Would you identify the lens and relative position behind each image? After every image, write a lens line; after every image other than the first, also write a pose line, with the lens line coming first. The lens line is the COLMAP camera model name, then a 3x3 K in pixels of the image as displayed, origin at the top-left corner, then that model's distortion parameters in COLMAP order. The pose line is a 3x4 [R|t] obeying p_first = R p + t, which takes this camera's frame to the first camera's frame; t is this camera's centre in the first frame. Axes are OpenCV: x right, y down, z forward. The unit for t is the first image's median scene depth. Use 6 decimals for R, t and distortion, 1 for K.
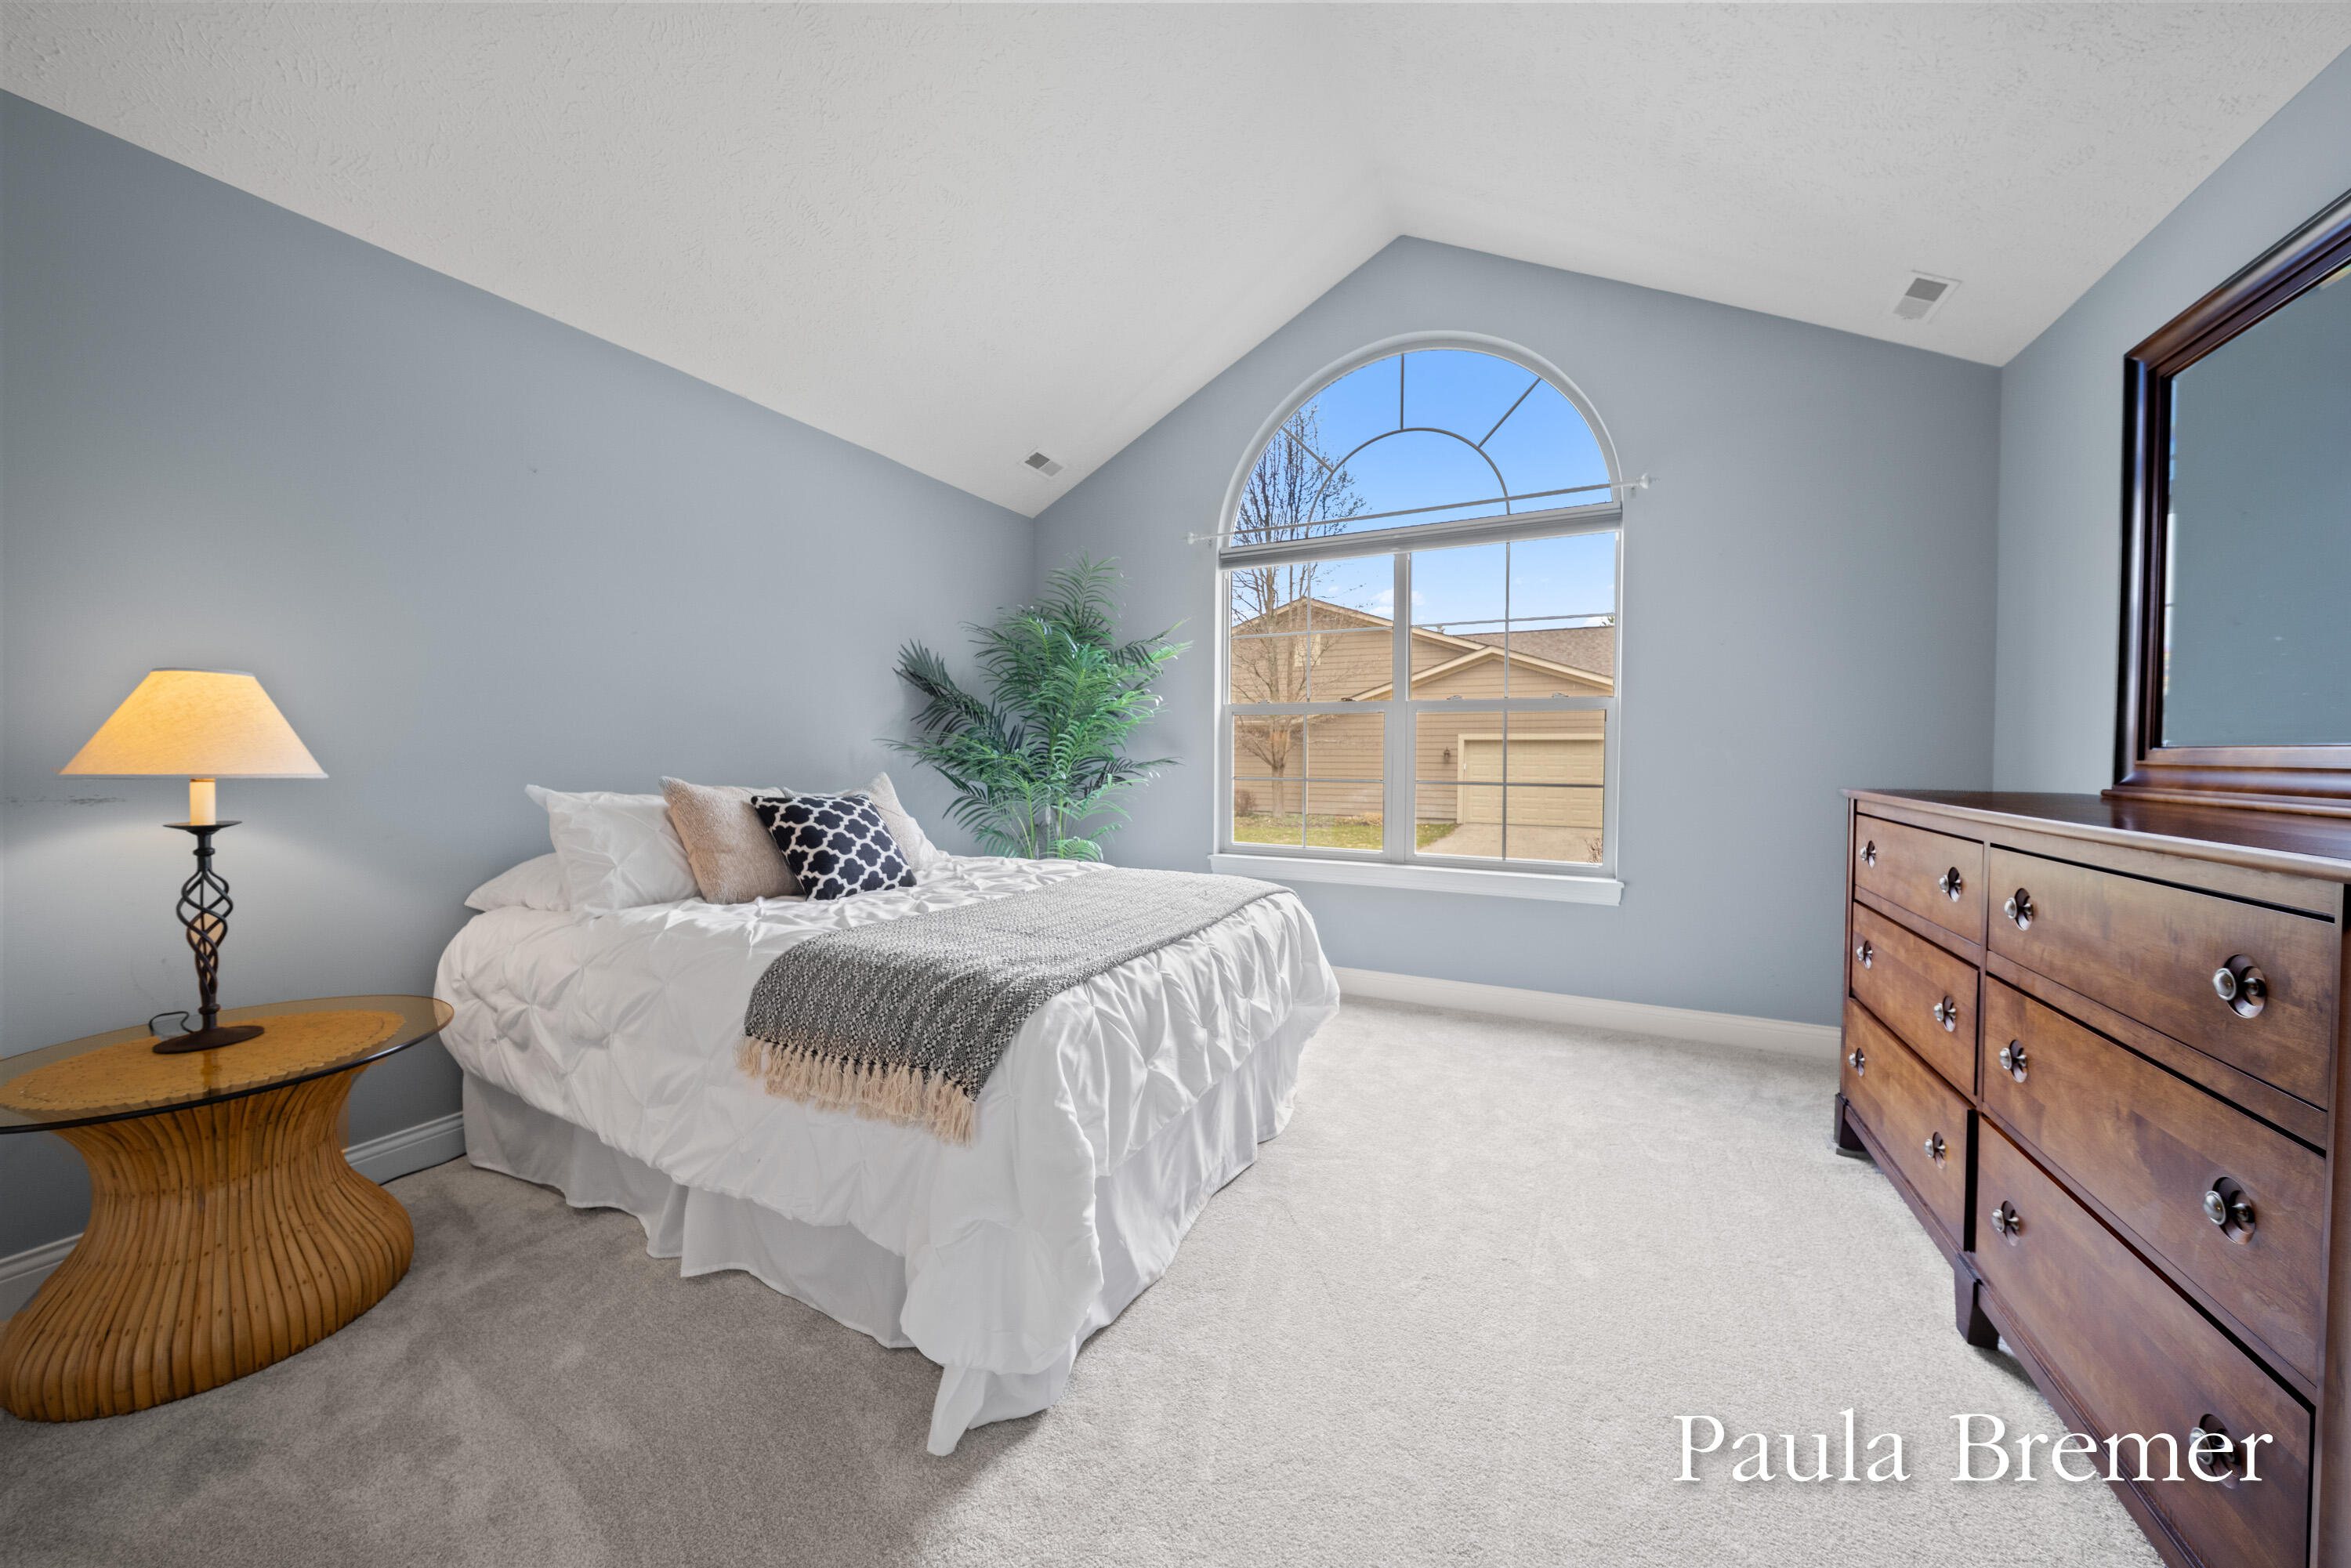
lens RADIAL K [[817.7, 0, 1177.2], [0, 817.7, 759.1], [0, 0, 1]] dist [-0.000045, -0.001334]
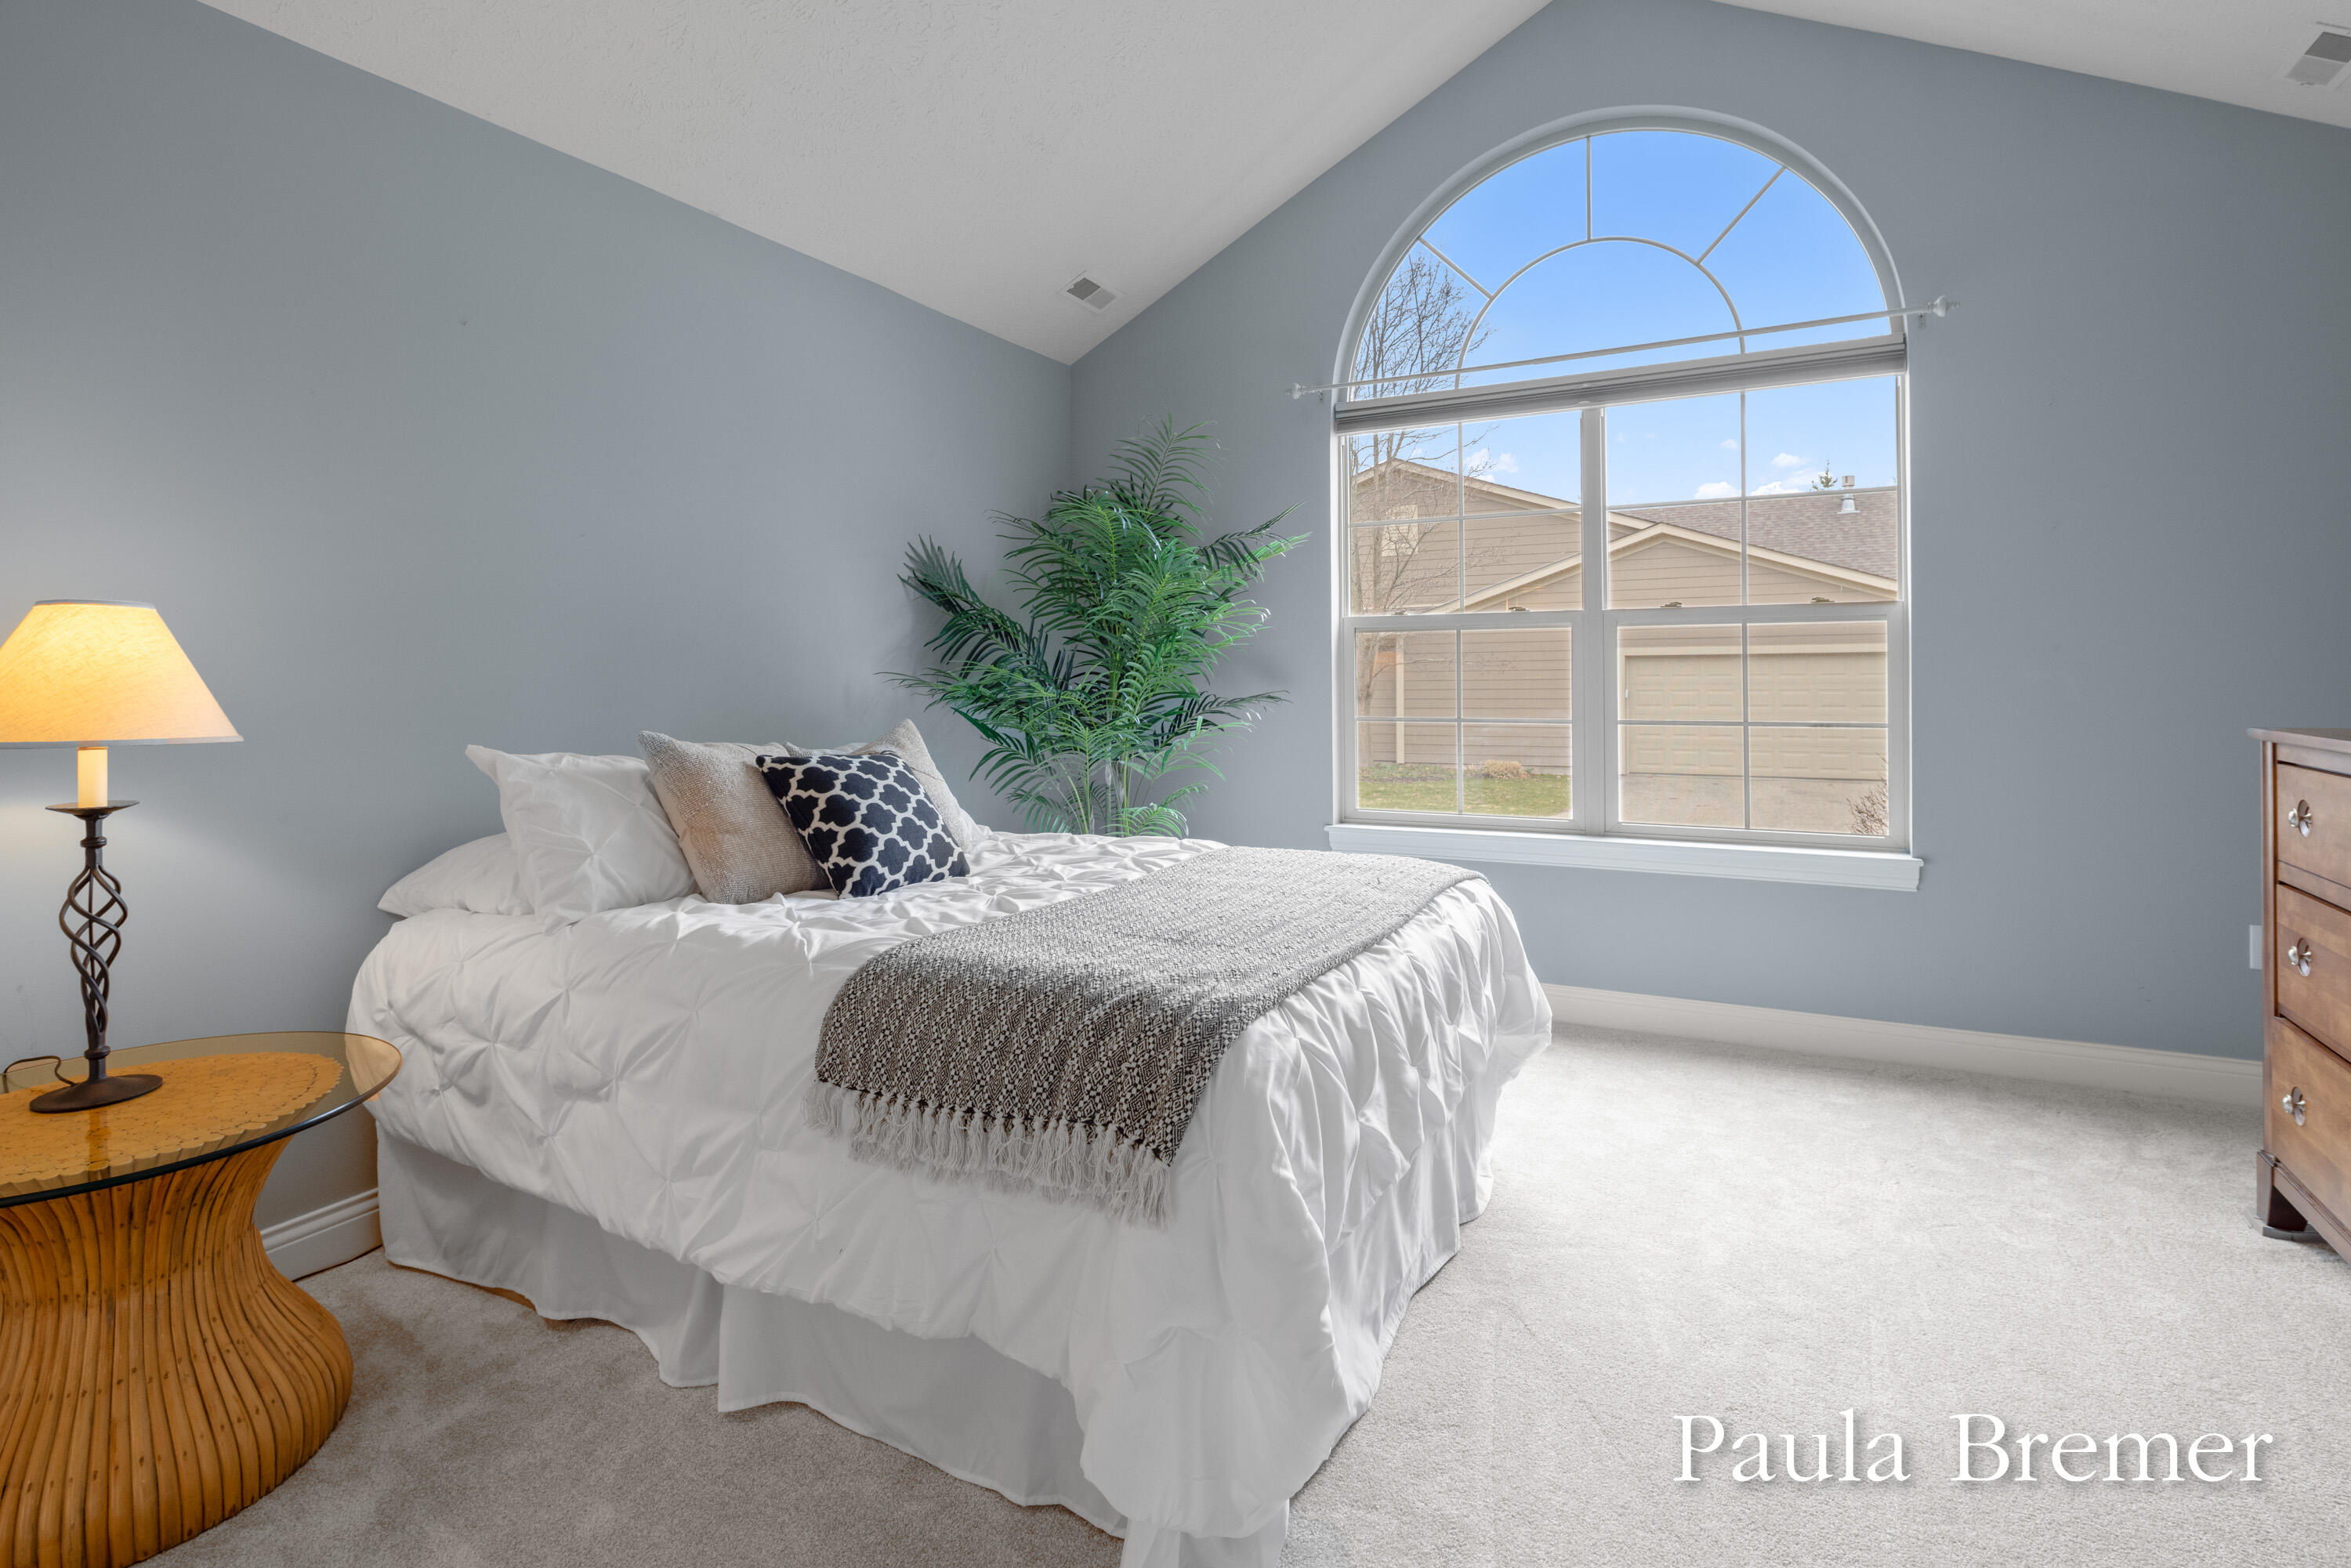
lens RADIAL K [[1153.5, 0, 1187.2], [0, 1153.5, 657.2], [0, 0, 1]] dist [0.001616, -0.002099]
pose [[0.999835, -0.012960, -0.012718, -0.145391], [0.012634, 0.999599, -0.025359, -0.015432], [0.013042, 0.025195, 0.999597, -0.049739]]
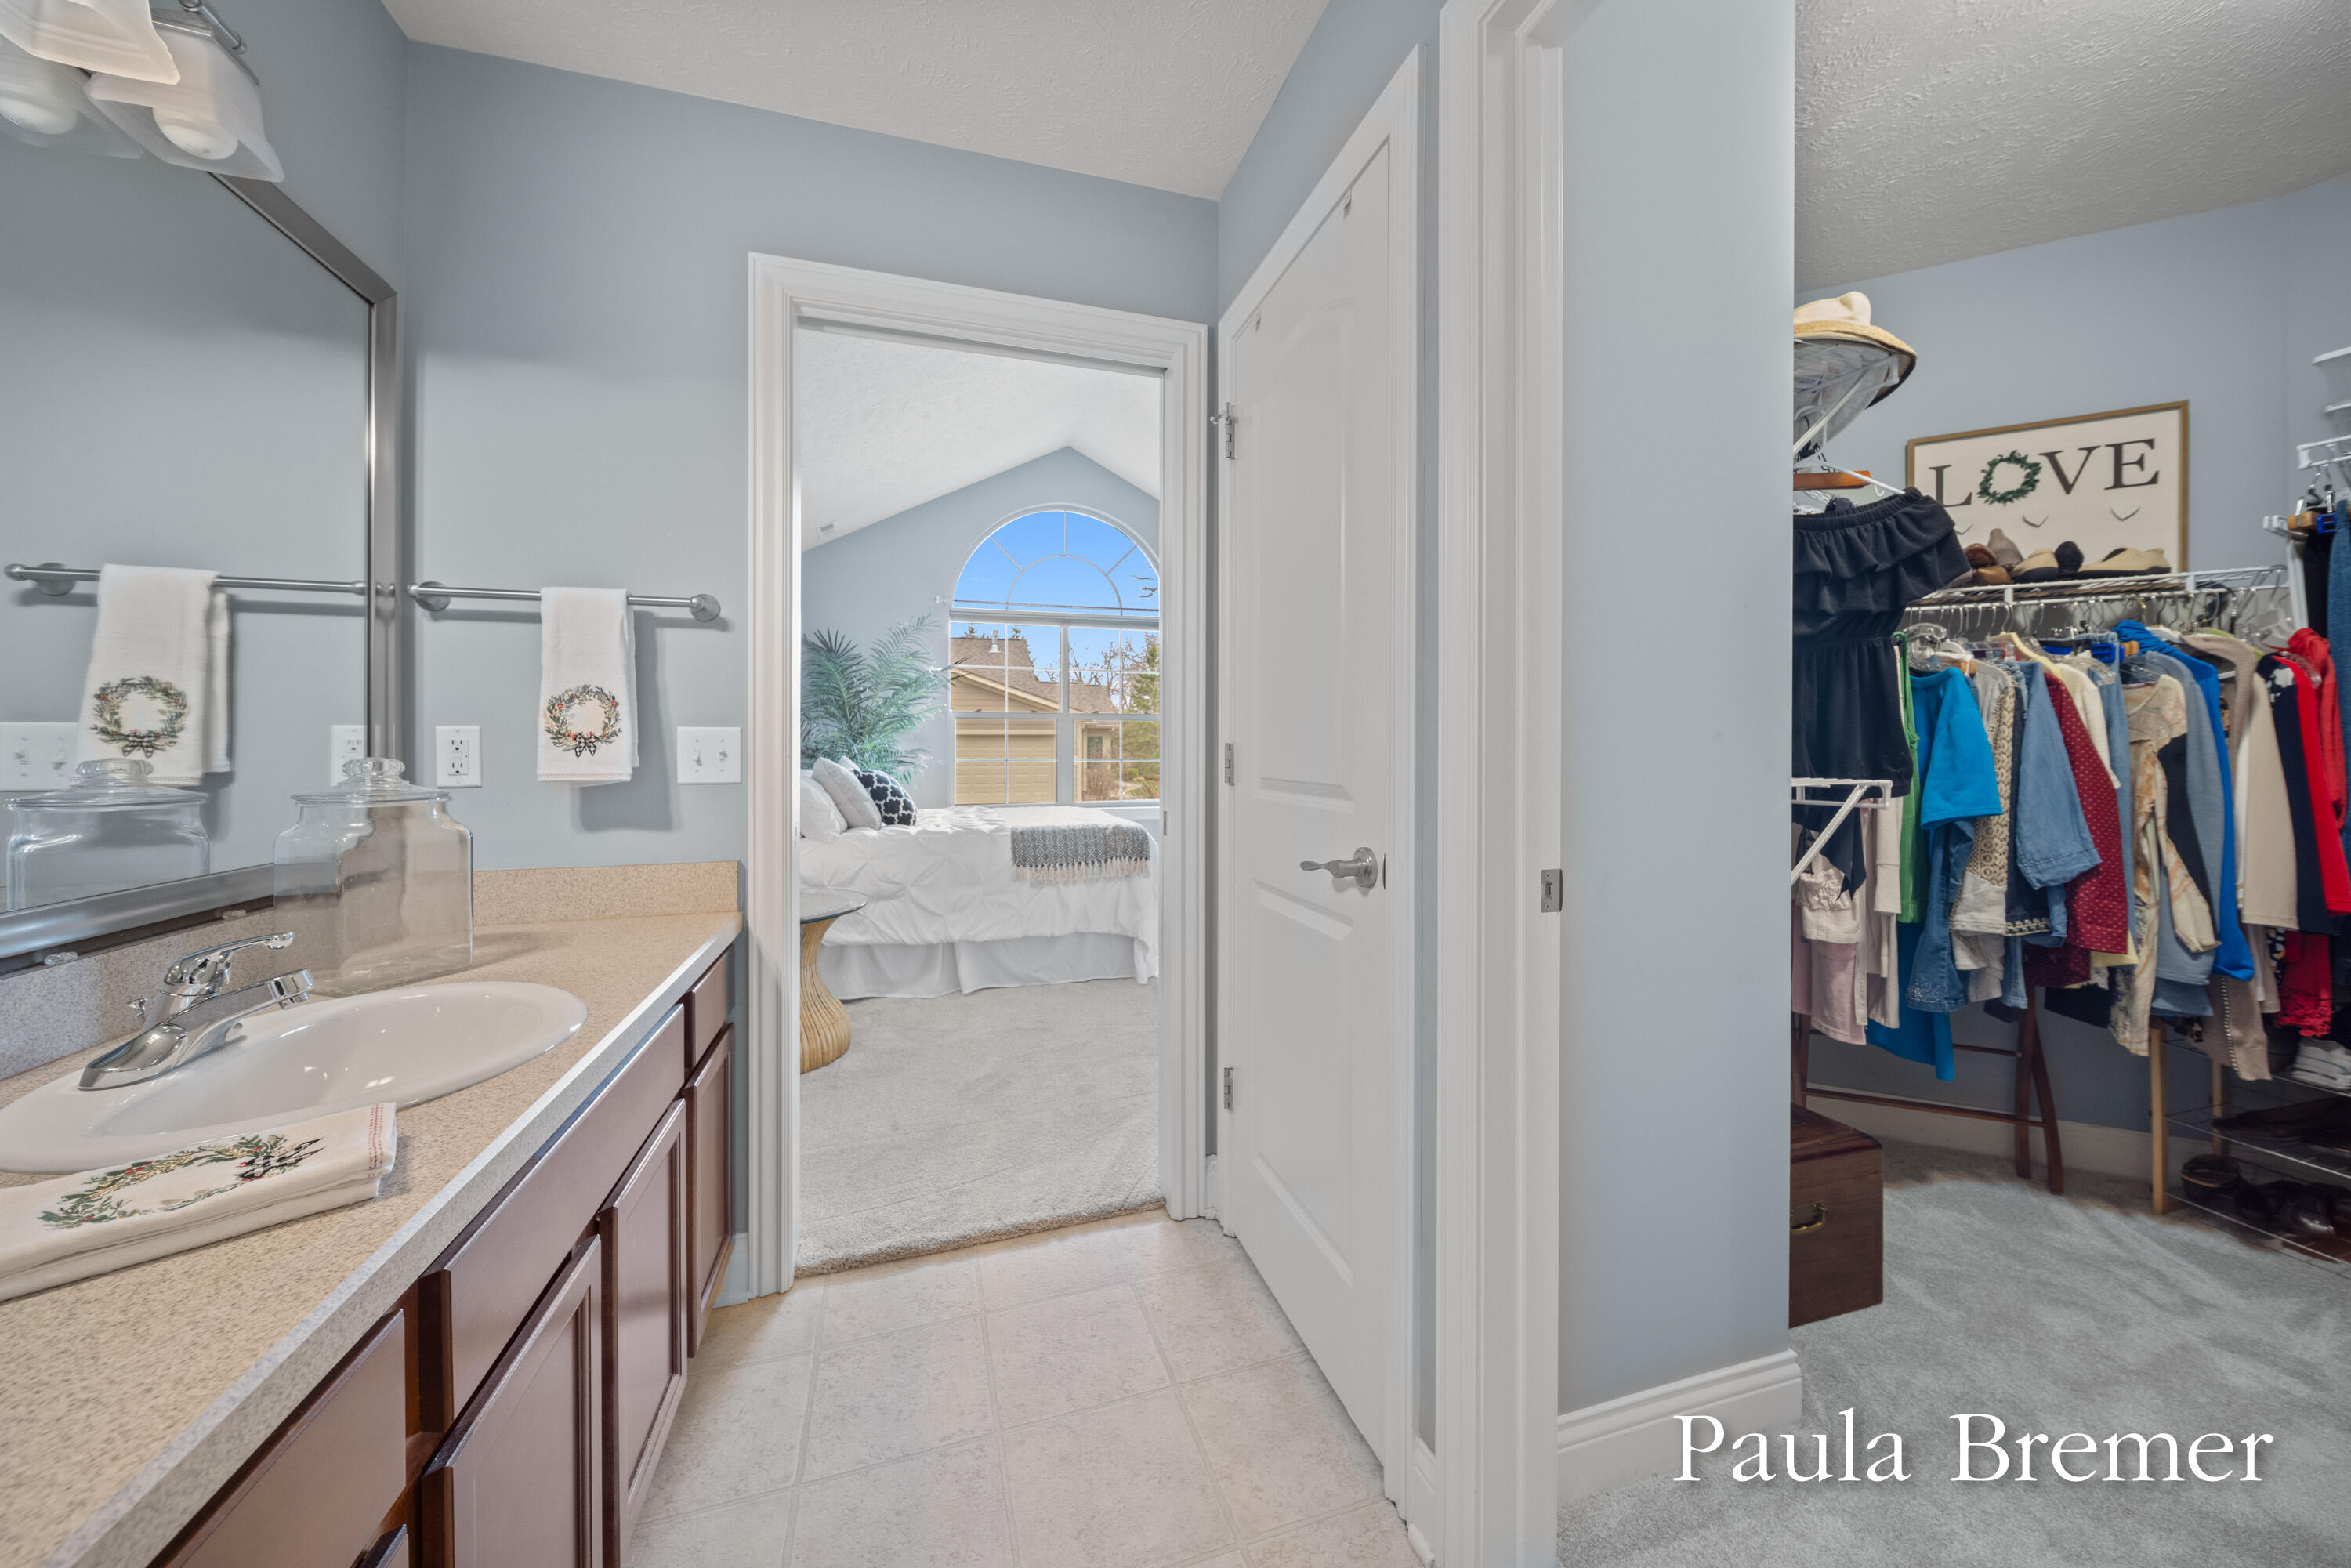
lens RADIAL K [[817.7, 0, 1177.2], [0, 817.7, 759.1], [0, 0, 1]] dist [-0.000045, -0.001334]
pose [[0.713107, -0.013782, 0.700920, -1.500752], [0.009725, 0.999905, 0.009767, 0.018528], [-0.700988, -0.000149, 0.713173, -0.776050]]
